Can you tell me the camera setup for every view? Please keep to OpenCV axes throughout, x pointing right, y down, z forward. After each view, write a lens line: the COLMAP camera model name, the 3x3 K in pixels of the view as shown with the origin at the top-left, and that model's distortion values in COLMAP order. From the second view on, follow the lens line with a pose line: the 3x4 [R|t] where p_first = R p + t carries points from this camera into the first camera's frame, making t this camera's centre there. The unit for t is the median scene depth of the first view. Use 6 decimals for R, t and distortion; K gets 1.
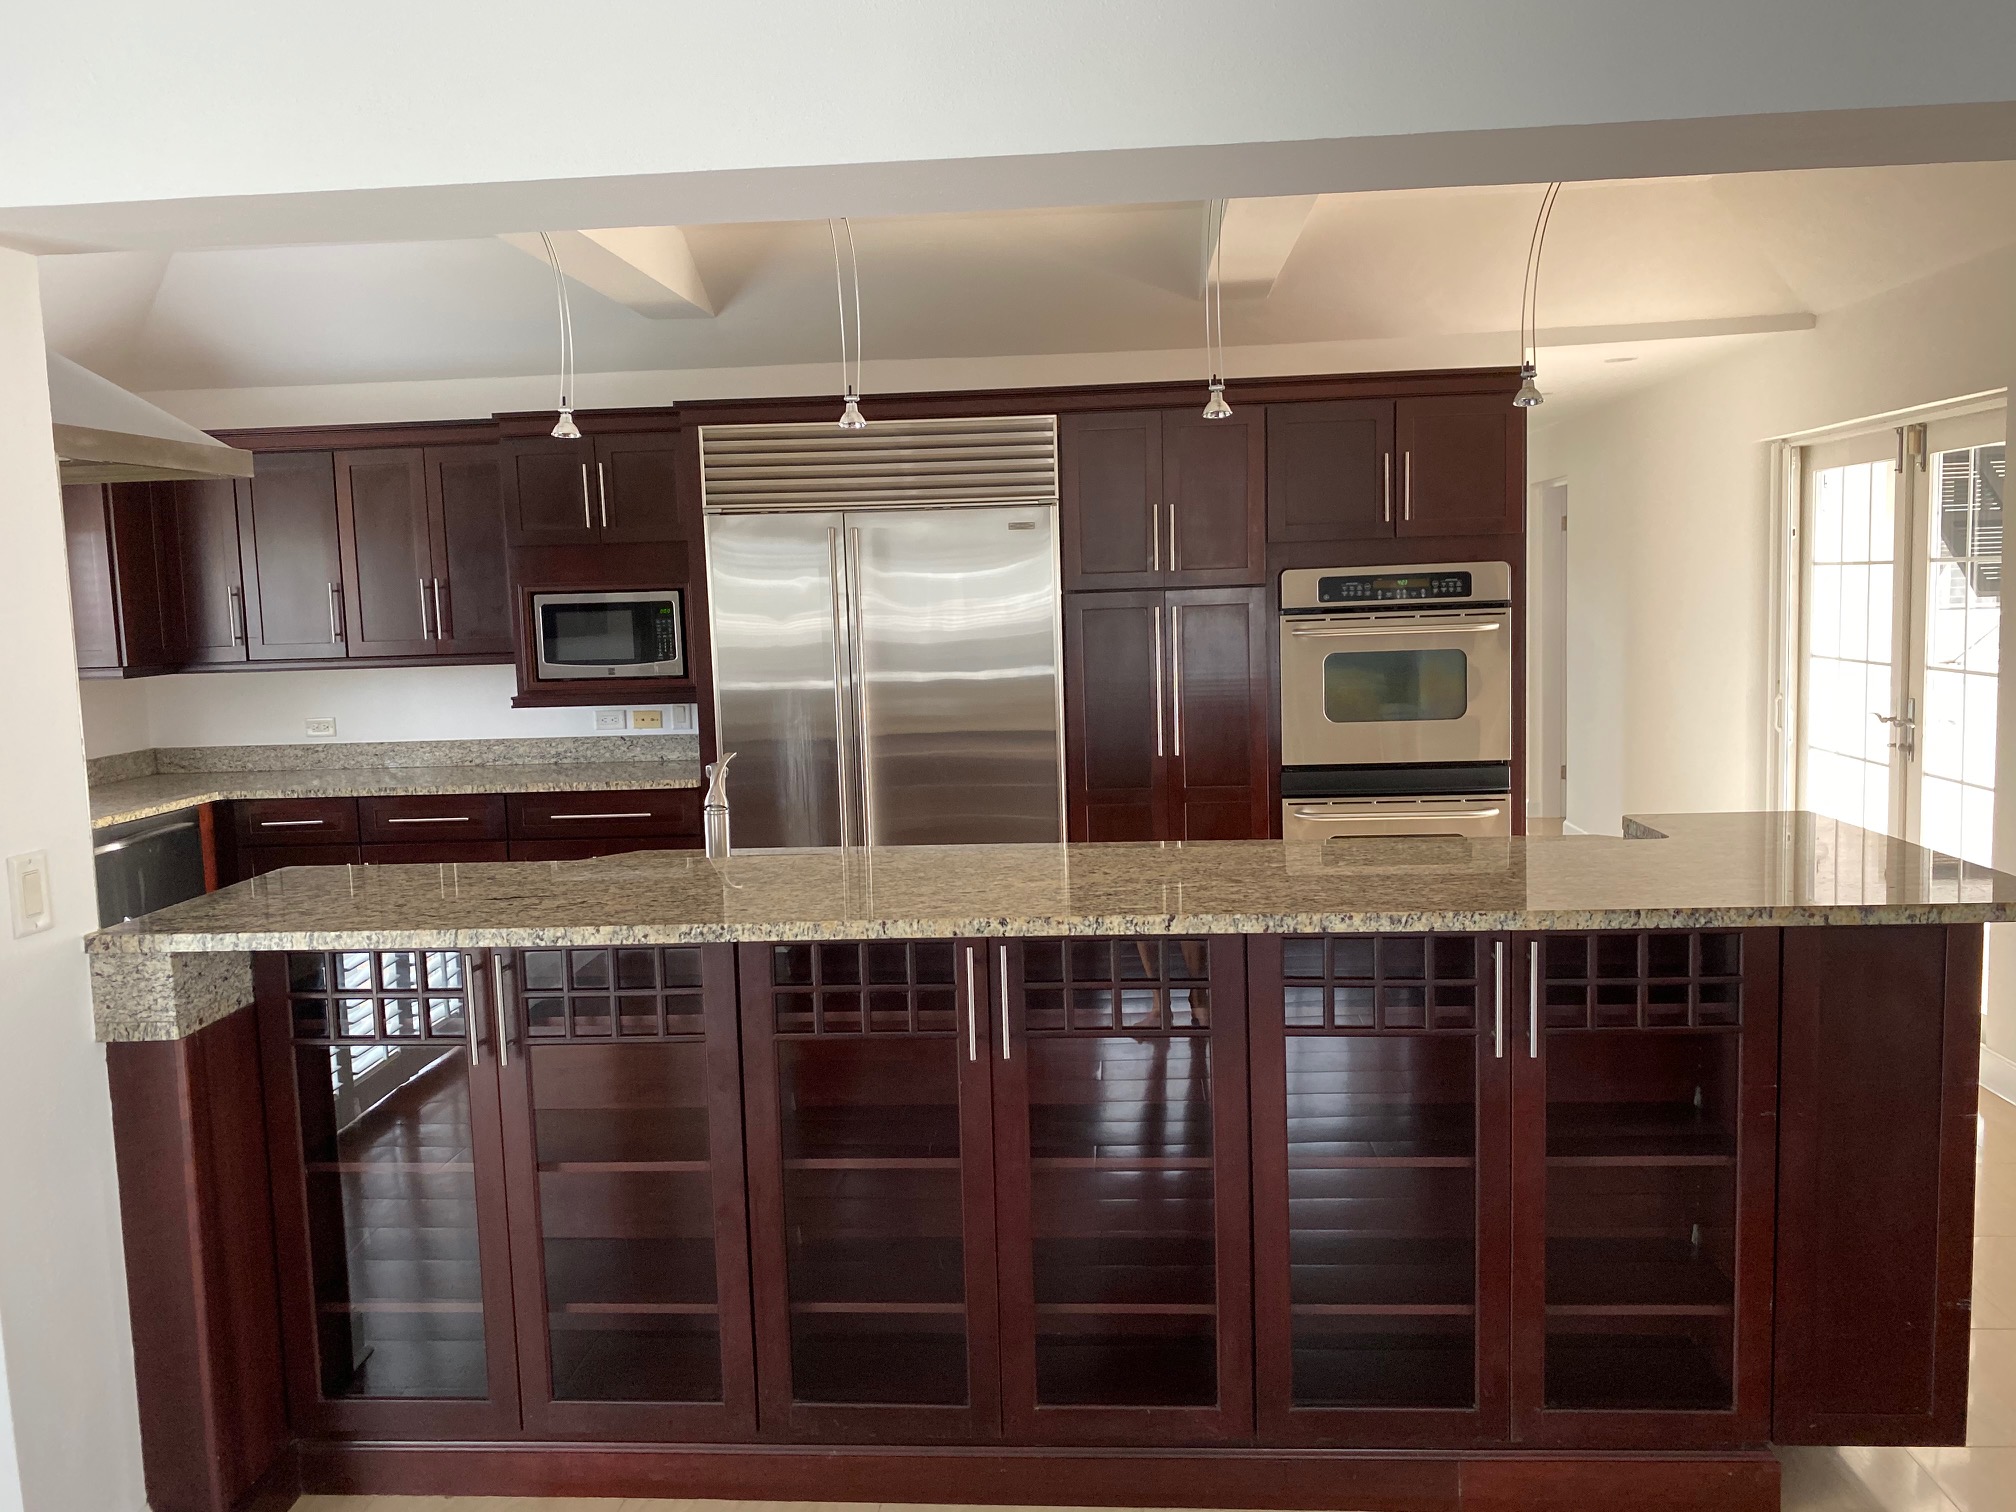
lens RADIAL K [[1562.3, 0, 1006.6], [0, 1562.3, 749.4], [0, 0, 1]] dist [-0.005554, -0.008133]
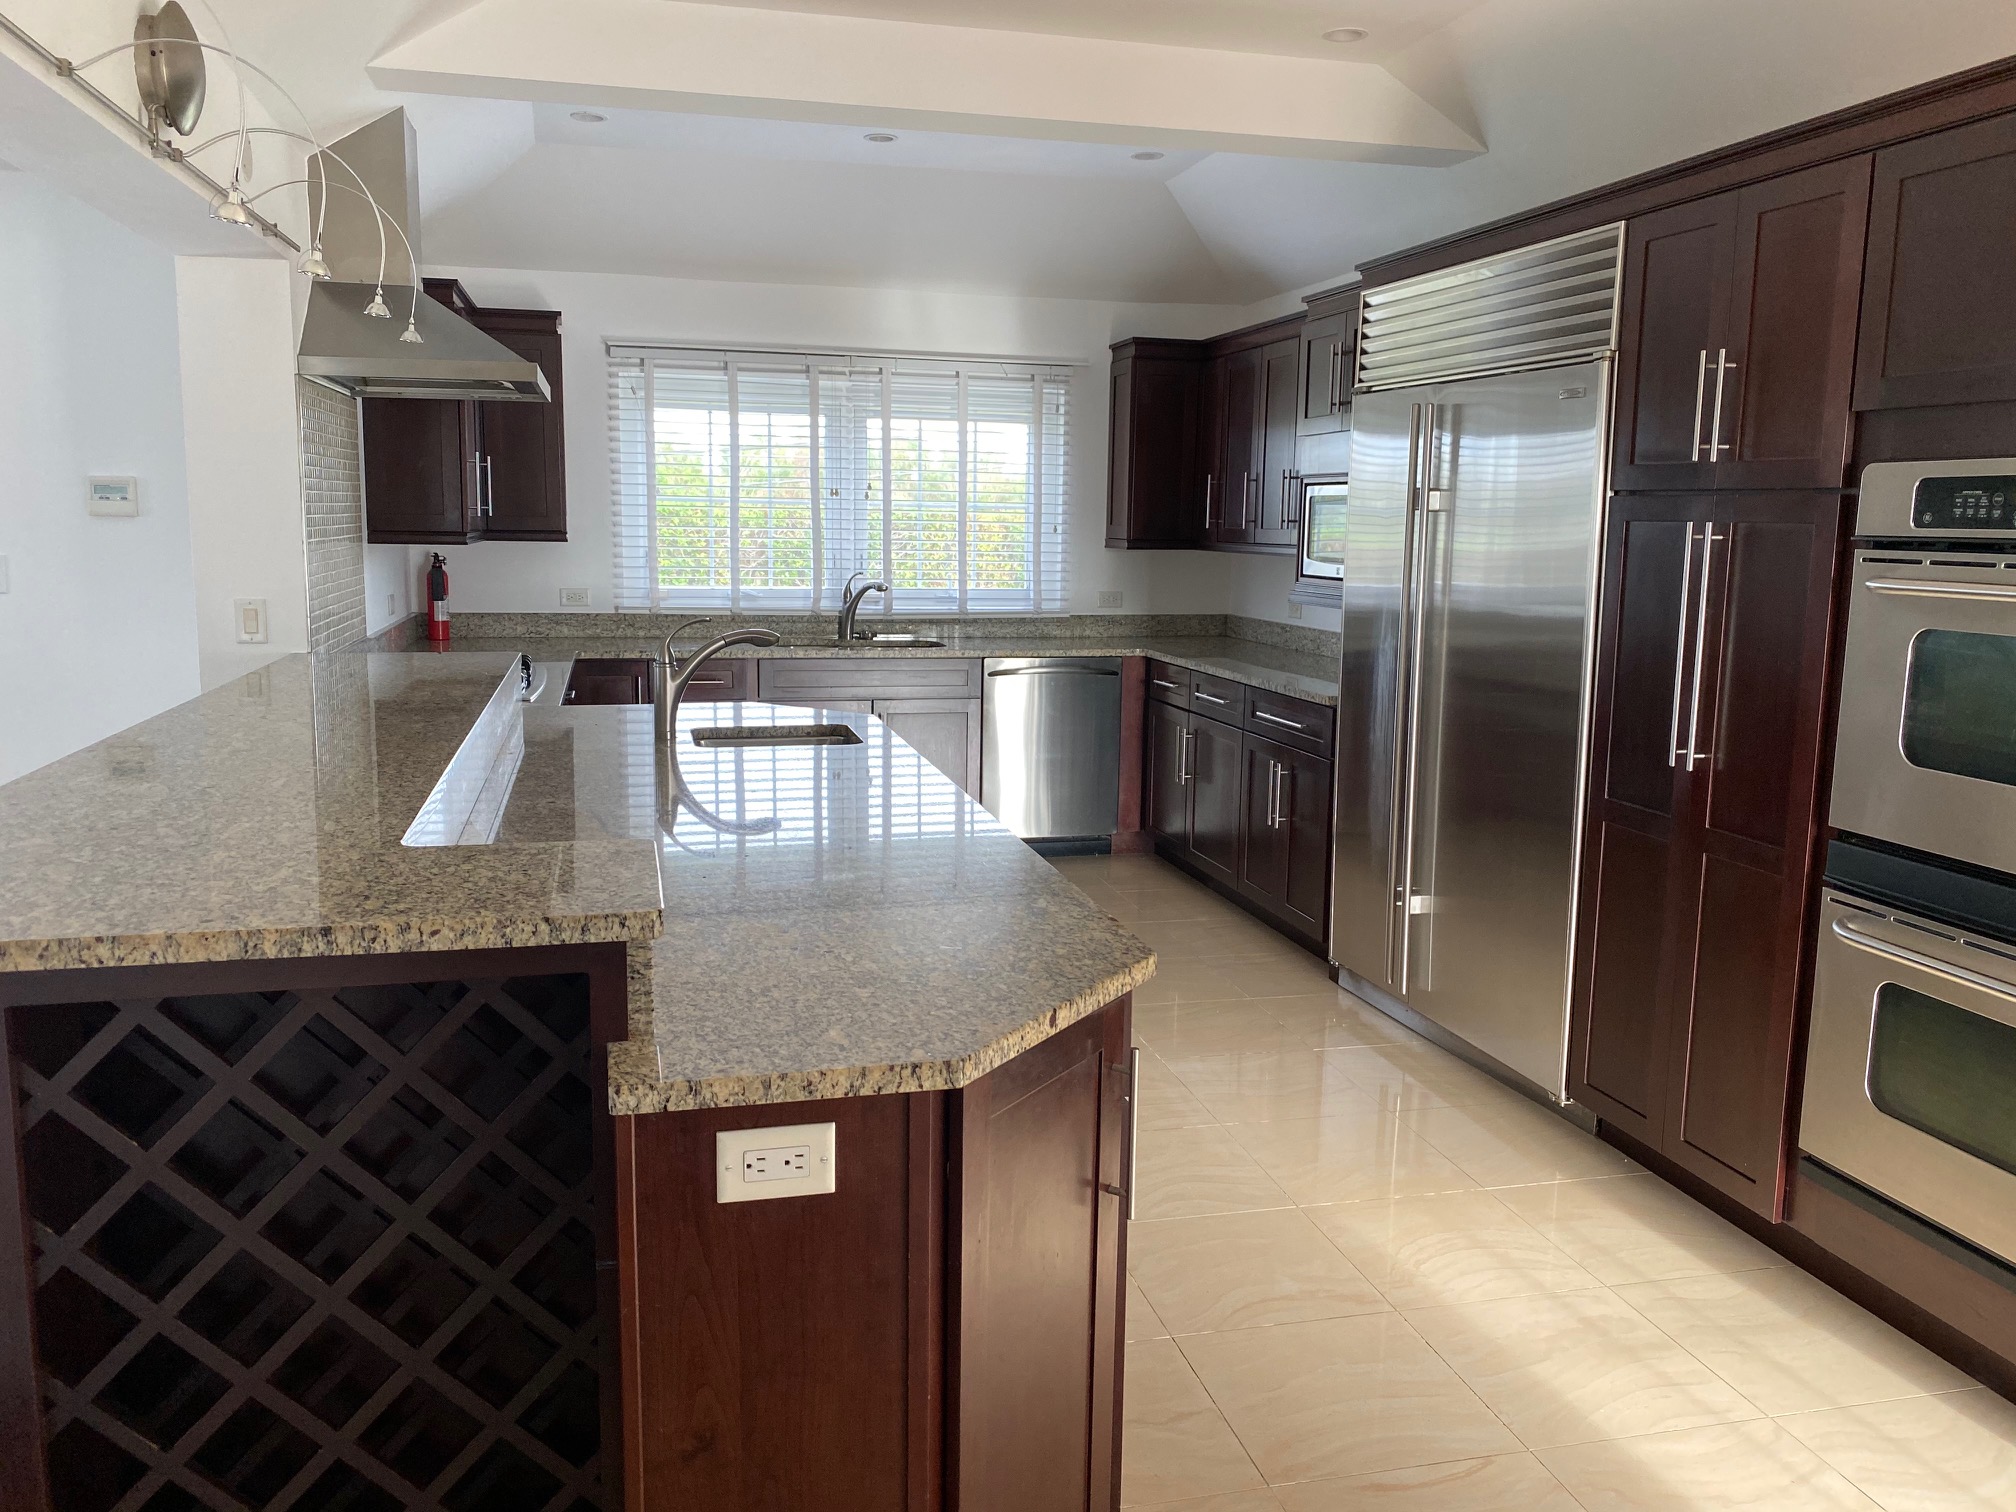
lens RADIAL K [[1562.3, 0, 1008.9], [0, 1562.3, 754.4], [0, 0, 1]] dist [-0.005554, -0.008133]
pose [[0.315827, 0.182106, -0.931177, 0.594384], [-0.128561, 0.980571, 0.148162, -0.058764], [0.940067, 0.072920, 0.333103, 0.557943]]
